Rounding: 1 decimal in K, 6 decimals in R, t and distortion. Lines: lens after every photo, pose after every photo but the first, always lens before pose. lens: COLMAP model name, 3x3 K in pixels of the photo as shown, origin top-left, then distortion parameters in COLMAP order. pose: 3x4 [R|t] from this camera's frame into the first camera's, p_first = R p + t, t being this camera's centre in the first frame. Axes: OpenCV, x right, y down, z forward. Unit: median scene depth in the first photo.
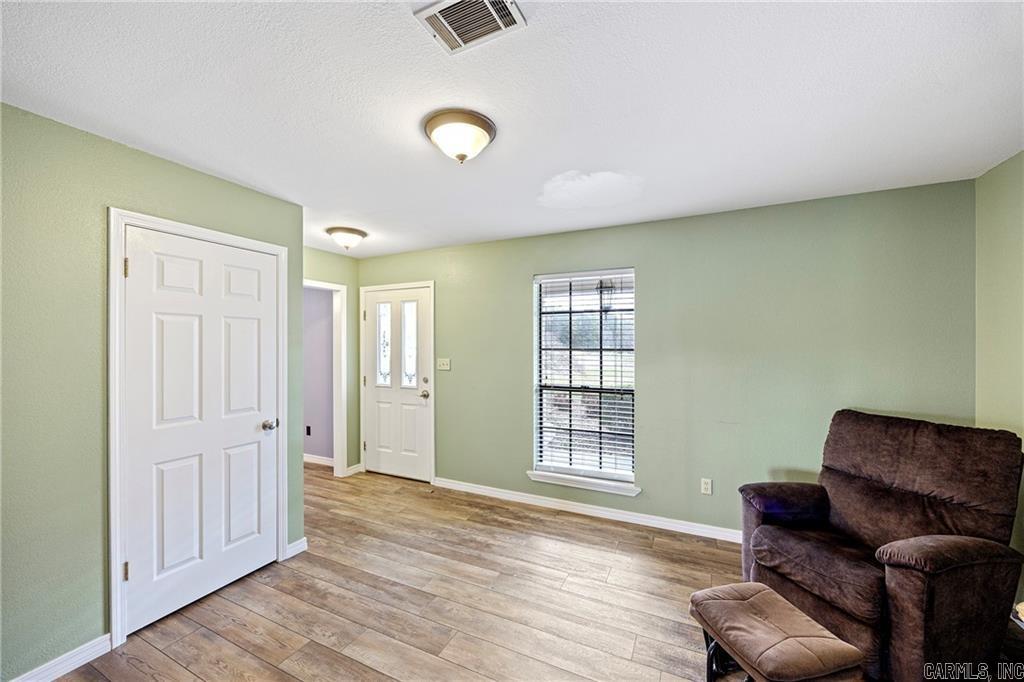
lens RADIAL K [[390.9, 0, 514.7], [0, 390.9, 343.1], [0, 0, 1]] dist [-0.002635, -0.000096]
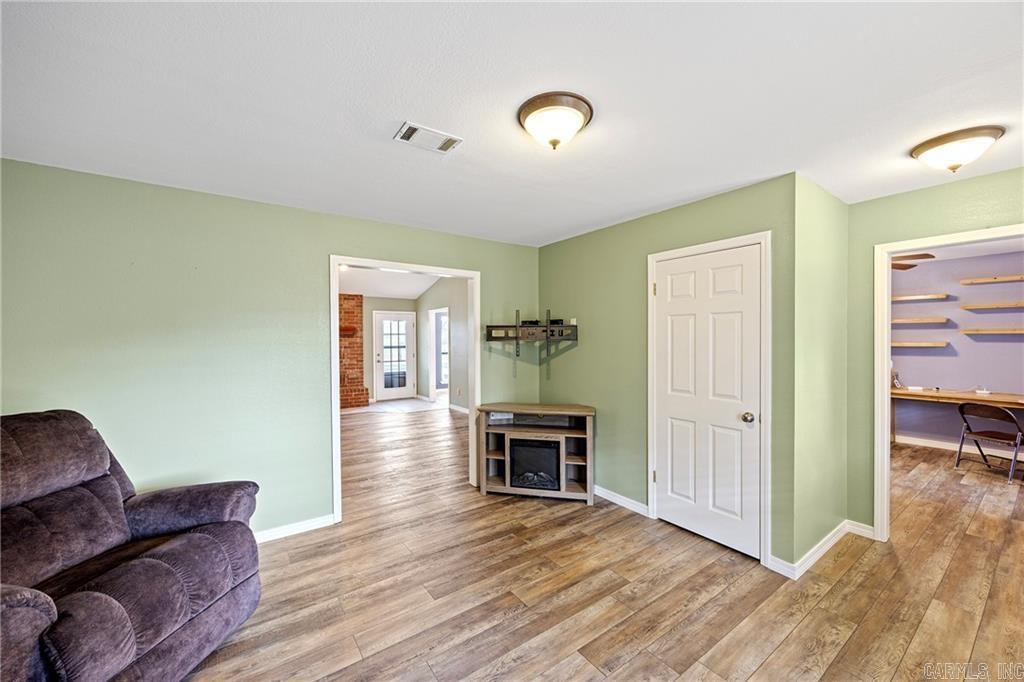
lens RADIAL K [[390.9, 0, 514.7], [0, 390.9, 343.1], [0, 0, 1]] dist [-0.002635, -0.000096]
pose [[-0.480252, 0.020290, -0.876896, 0.587370], [0.010063, 0.999794, 0.017622, -0.004511], [0.877073, -0.000361, -0.480357, 1.063403]]
